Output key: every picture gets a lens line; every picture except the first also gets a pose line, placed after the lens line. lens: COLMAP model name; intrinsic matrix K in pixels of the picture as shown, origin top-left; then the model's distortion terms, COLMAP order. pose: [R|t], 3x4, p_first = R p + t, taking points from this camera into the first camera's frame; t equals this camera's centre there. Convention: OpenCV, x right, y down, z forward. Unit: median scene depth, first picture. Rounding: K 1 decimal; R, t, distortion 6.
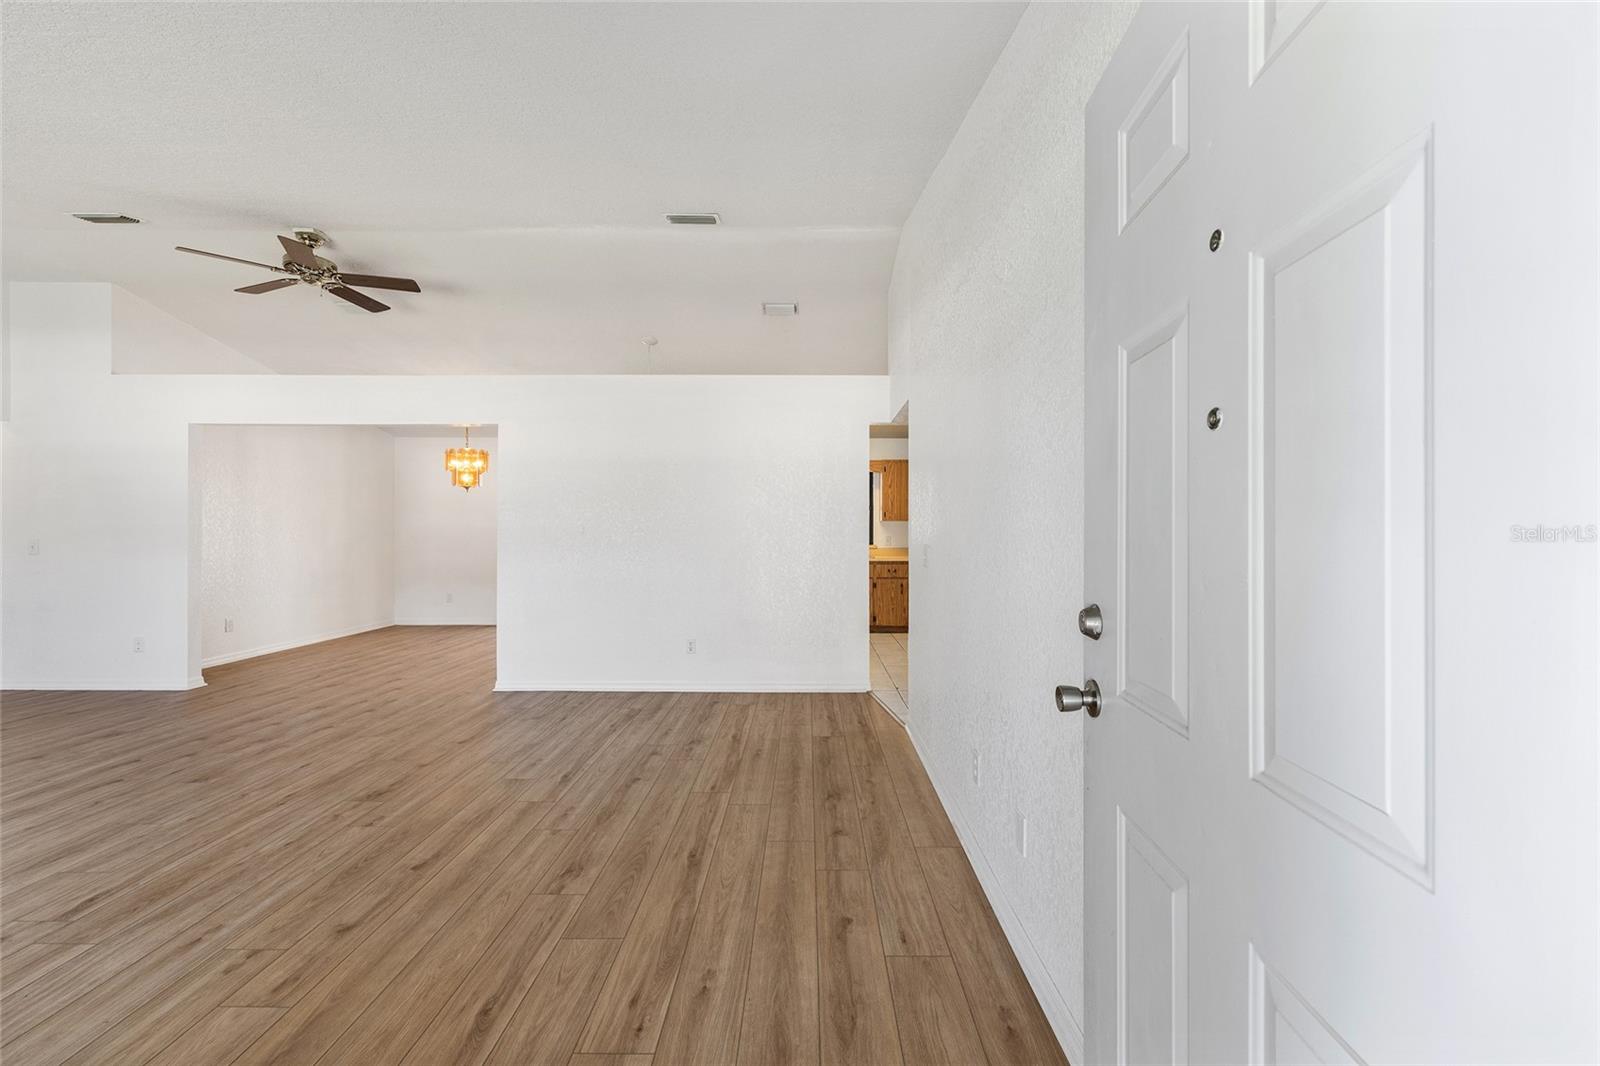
lens RADIAL K [[639.4, 0, 808.0], [0, 639.4, 532.7], [0, 0, 1]] dist [-0.003297, 0.001166]
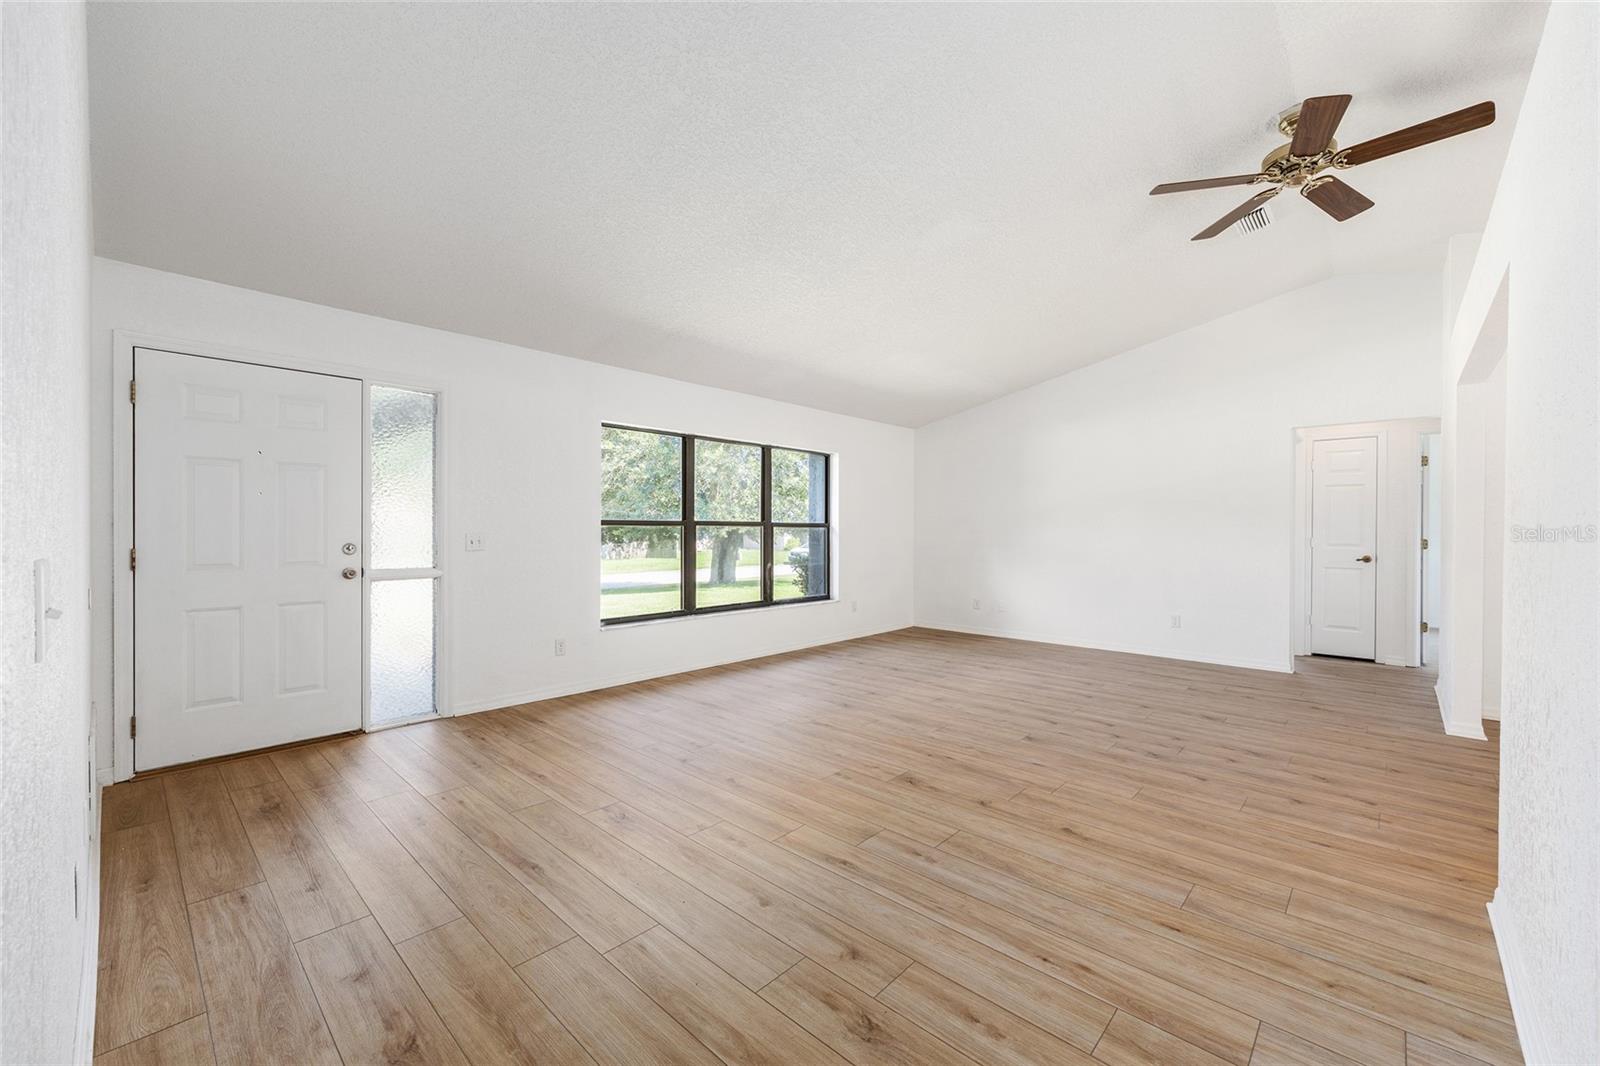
lens RADIAL K [[639.4, 0, 803.8], [0, 639.4, 535.0], [0, 0, 1]] dist [-0.003297, 0.001166]
pose [[-0.679484, 0.002842, -0.733685, 0.190416], [-0.007914, 0.999906, 0.011203, 0.006571], [0.733647, 0.013419, -0.679398, 1.560699]]
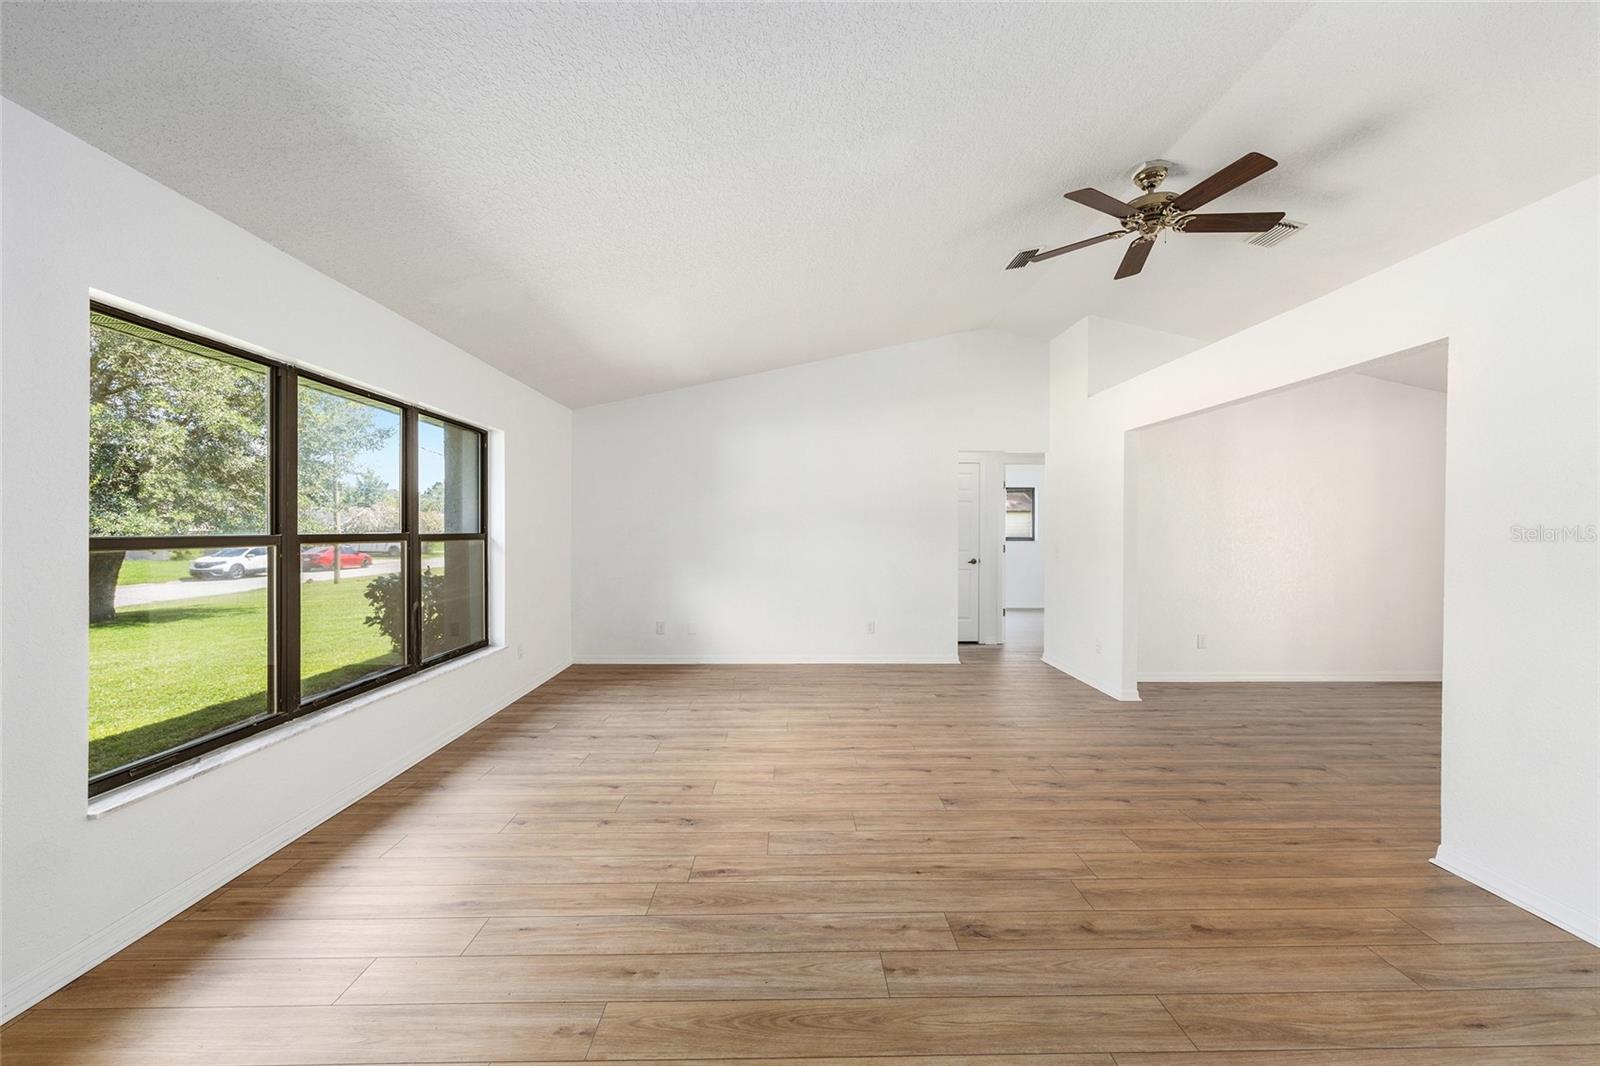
lens RADIAL K [[639.4, 0, 801.9], [0, 639.4, 532.7], [0, 0, 1]] dist [-0.003297, 0.001166]
pose [[0.022538, 0.003060, -0.999741, 0.010950], [-0.007089, 0.999971, 0.002901, -0.022762], [0.999721, 0.007022, 0.022559, 0.792045]]
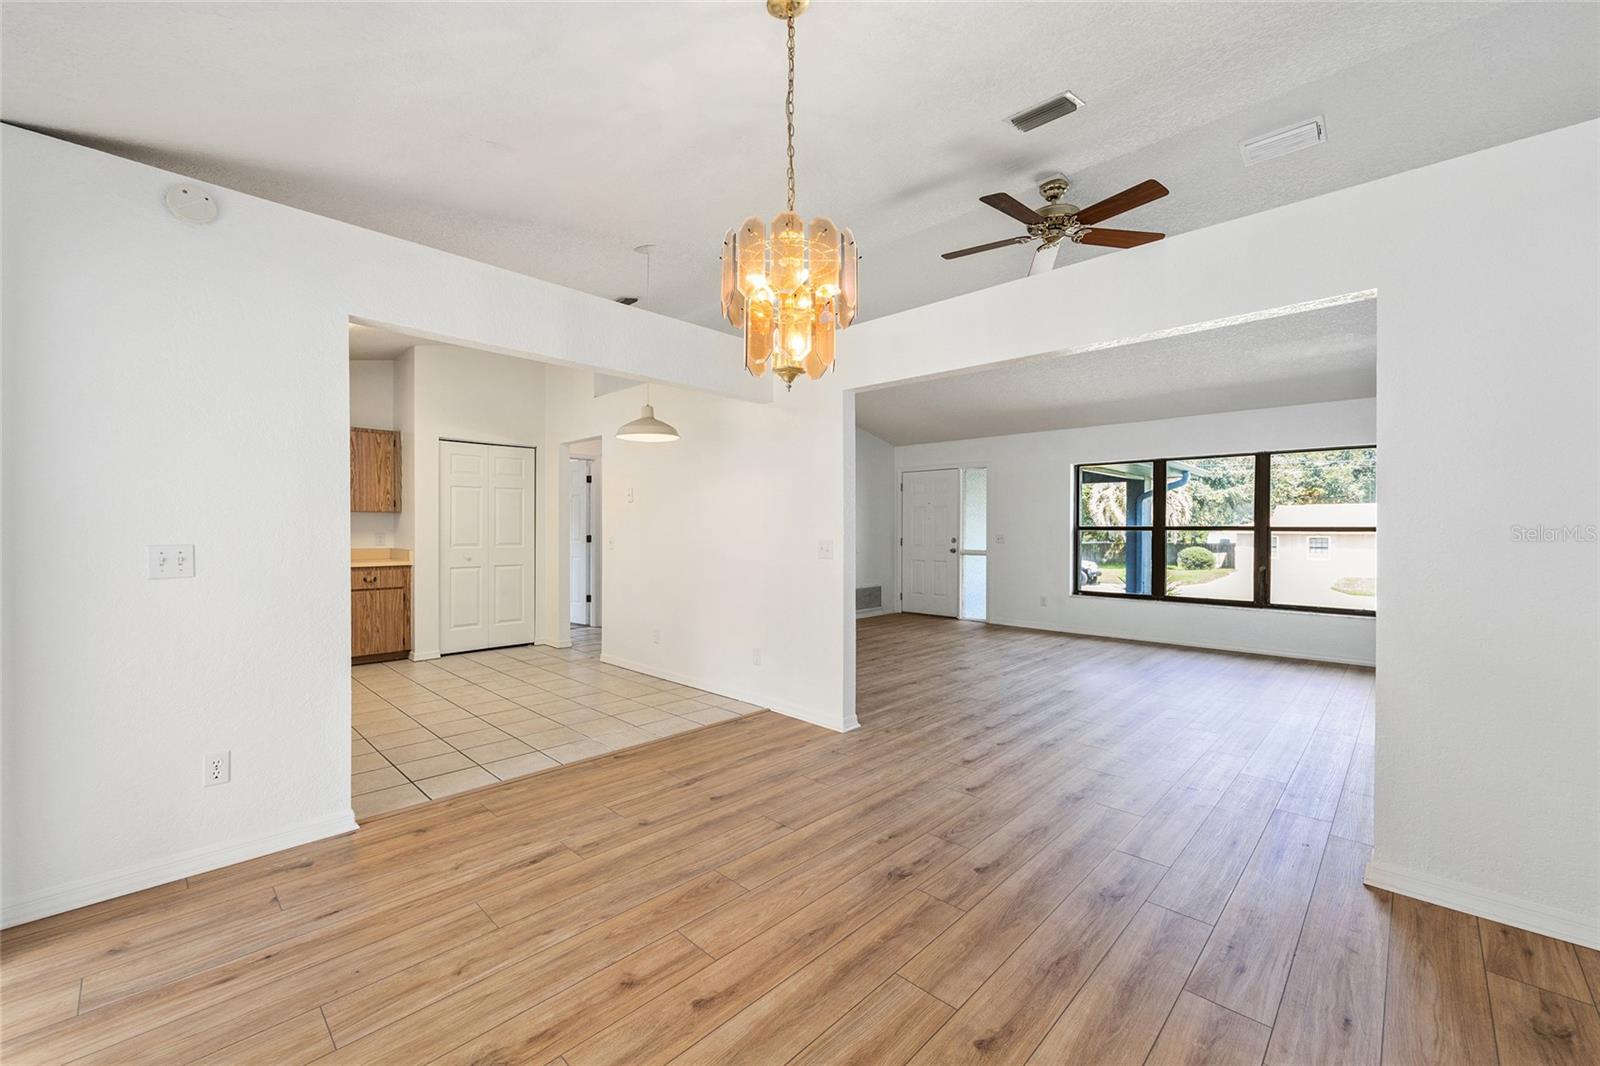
lens RADIAL K [[639.4, 0, 806.6], [0, 639.4, 525.6], [0, 0, 1]] dist [-0.003297, 0.001166]
pose [[-0.724130, 0.001237, 0.689662, -1.643975], [-0.000074, 0.999998, -0.001871, -0.009789], [-0.689663, -0.001406, -0.724129, 2.680139]]
